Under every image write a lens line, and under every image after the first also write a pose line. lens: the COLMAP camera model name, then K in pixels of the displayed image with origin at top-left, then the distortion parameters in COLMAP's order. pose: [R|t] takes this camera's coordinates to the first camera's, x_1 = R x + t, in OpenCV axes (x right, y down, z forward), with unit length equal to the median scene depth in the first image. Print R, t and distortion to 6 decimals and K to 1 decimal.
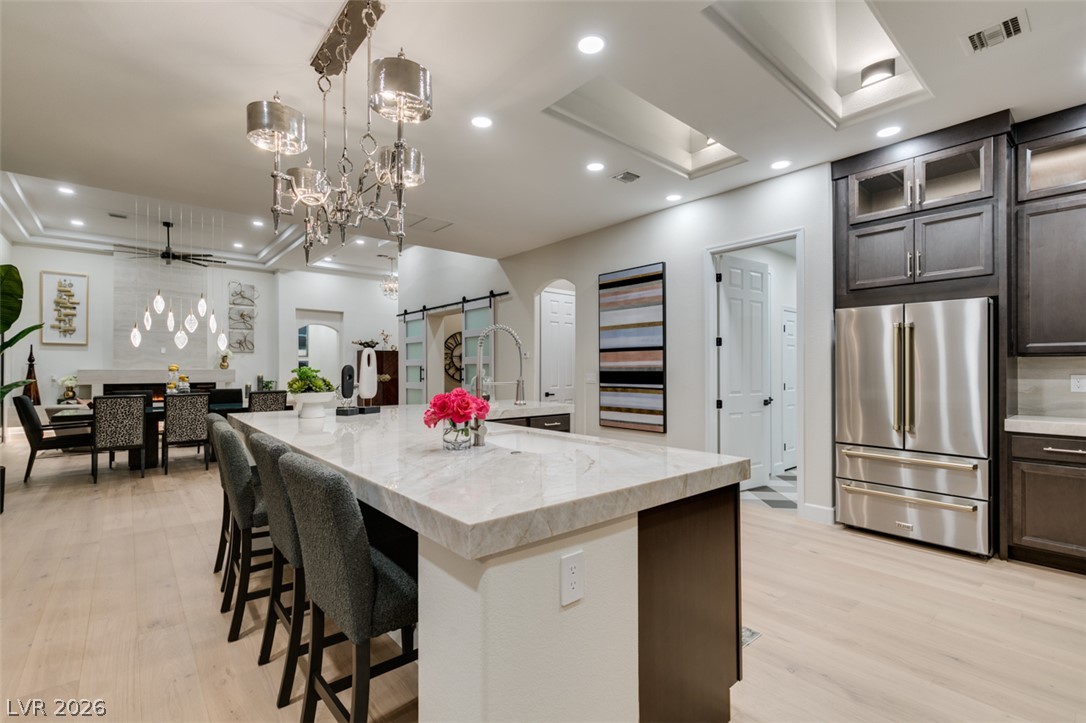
lens RADIAL K [[486.6, 0, 541.3], [0, 486.6, 366.2], [0, 0, 1]] dist [0.004485, -0.000191]
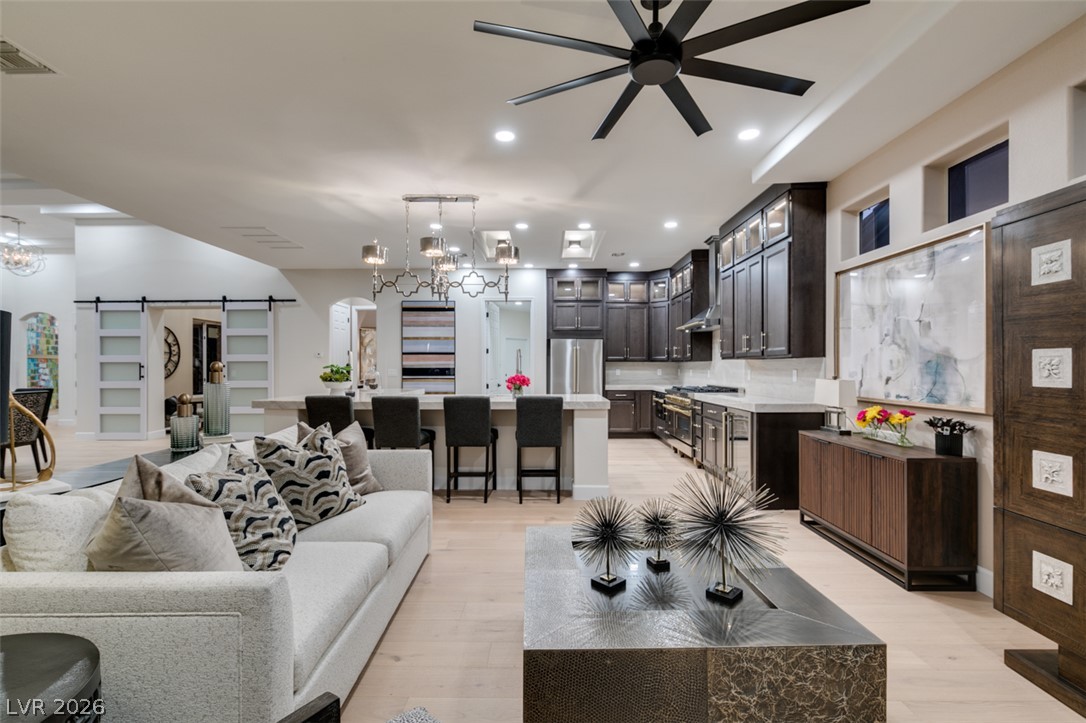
lens RADIAL K [[485.8, 0, 540.5], [0, 485.8, 366.6], [0, 0, 1]] dist [-0.001750, -0.000487]
pose [[0.660131, 0.002001, 0.751148, -0.555347], [-0.006395, 0.999975, 0.002957, -0.000329], [-0.751123, -0.006756, 0.660127, -0.208903]]
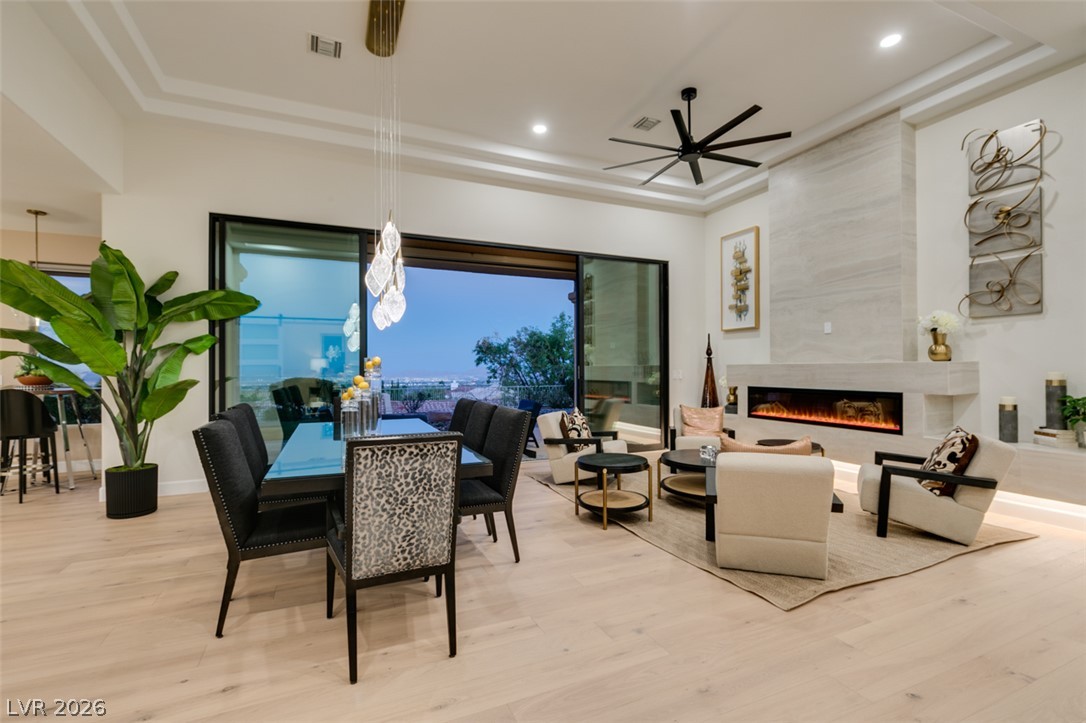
lens RADIAL K [[485.8, 0, 540.5], [0, 485.8, 366.6], [0, 0, 1]] dist [-0.001750, -0.000487]
pose [[-0.285426, 0.000969, -0.958400, -0.257395], [0.013433, 0.999905, -0.002989, 0.011083], [0.958306, -0.013727, -0.285412, 1.235547]]
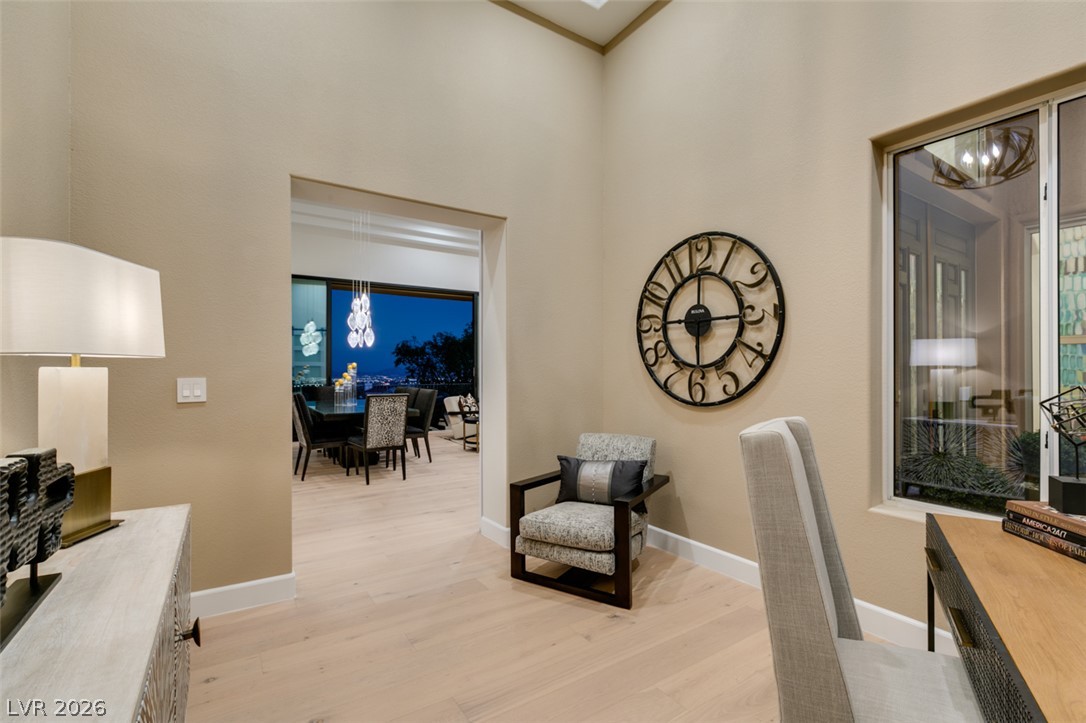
lens RADIAL K [[493.5, 0, 542.5], [0, 493.5, 369.9], [0, 0, 1]] dist [-0.001576, -0.000553]
pose [[-0.120896, 0.005827, -0.992648, 0.211167], [0.010969, 0.999930, 0.004533, 0.011048], [0.992605, -0.010341, -0.120951, 1.406517]]
